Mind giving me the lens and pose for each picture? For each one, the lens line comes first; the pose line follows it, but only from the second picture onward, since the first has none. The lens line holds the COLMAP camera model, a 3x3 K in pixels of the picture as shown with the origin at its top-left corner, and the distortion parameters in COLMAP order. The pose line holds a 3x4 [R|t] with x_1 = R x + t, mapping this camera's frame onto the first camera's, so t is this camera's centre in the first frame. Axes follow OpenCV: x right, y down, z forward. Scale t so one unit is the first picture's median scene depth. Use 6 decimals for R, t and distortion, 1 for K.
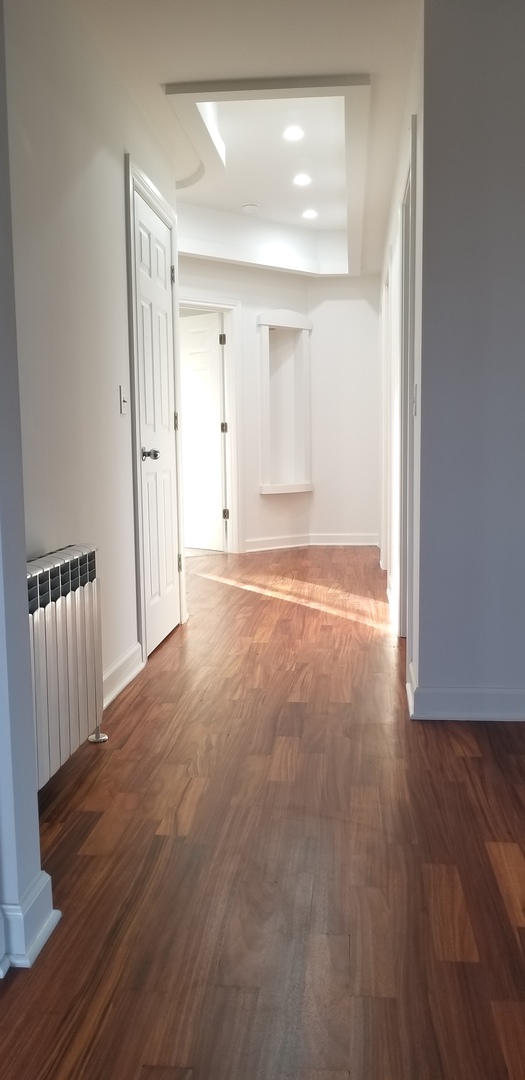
lens RADIAL K [[837.1, 0, 262.5], [0, 837.1, 540.0], [0, 0, 1]] dist [-0.014612, -0.008325]
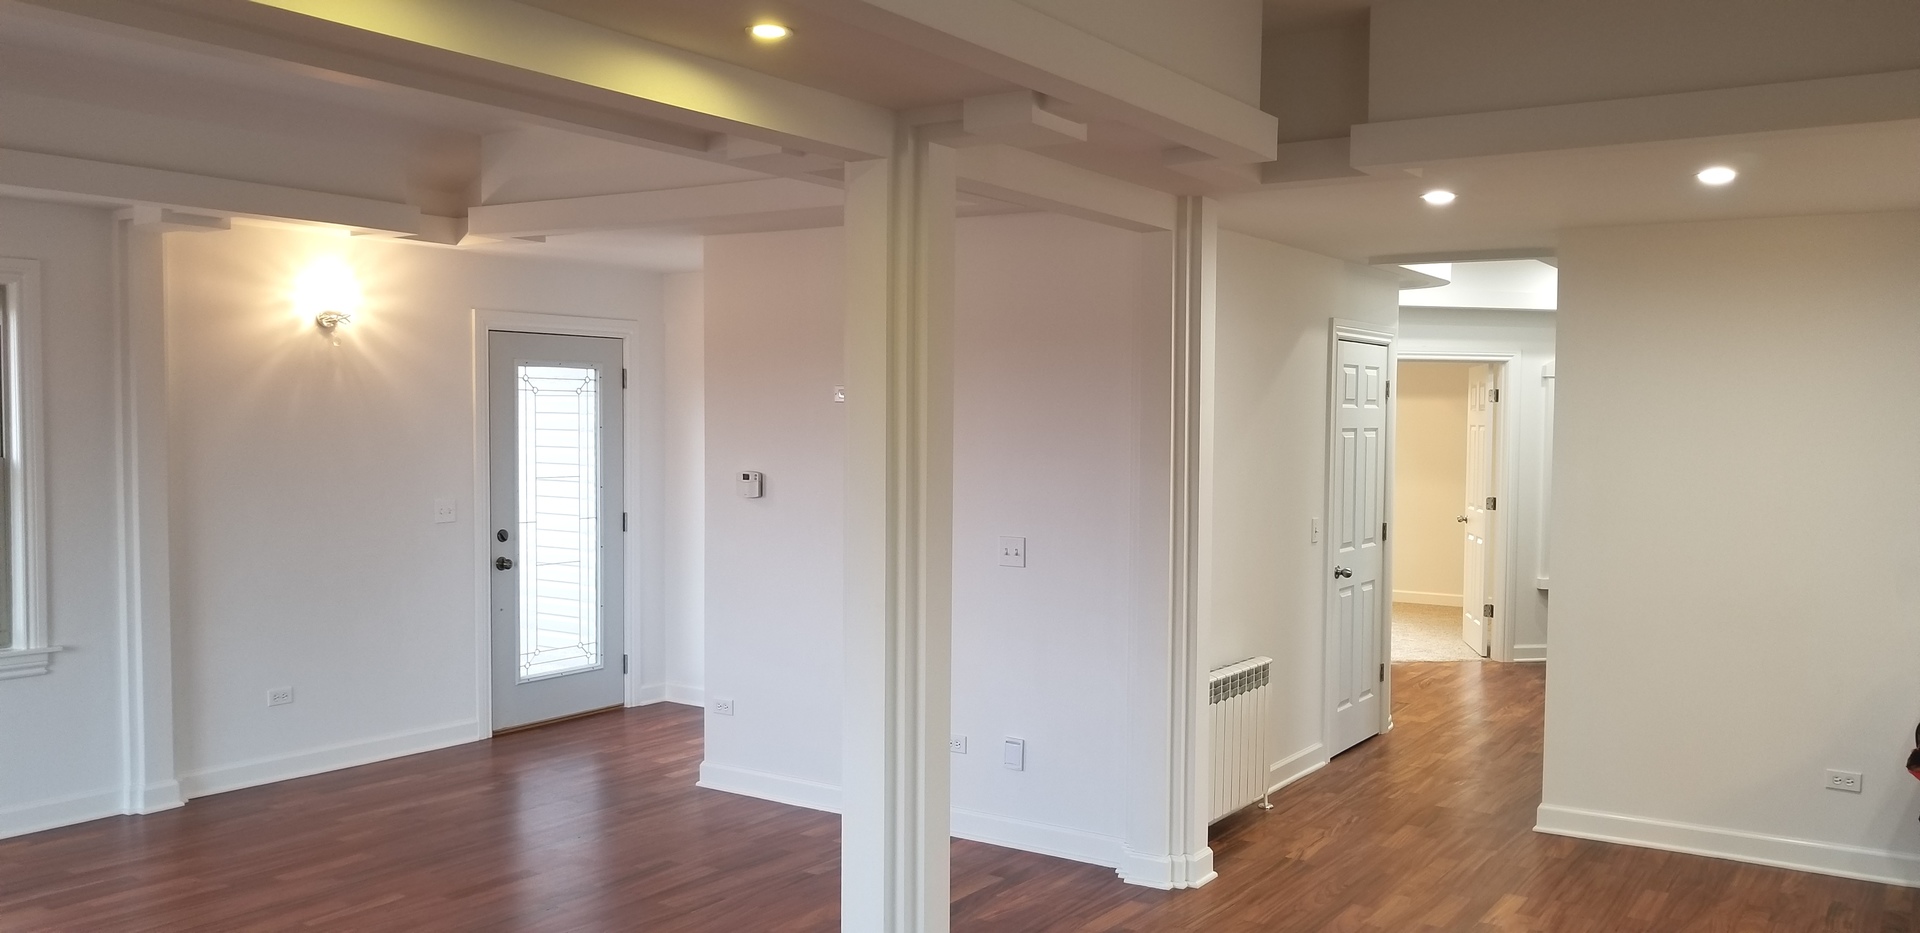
lens RADIAL K [[1498.8, 0, 968.4], [0, 1498.8, 485.7], [0, 0, 1]] dist [0.001926, -0.003025]
pose [[0.885033, 0.037847, -0.463988, 0.367509], [-0.070194, 0.996144, -0.052639, -0.084765], [0.460206, 0.079156, 0.884276, -1.059793]]
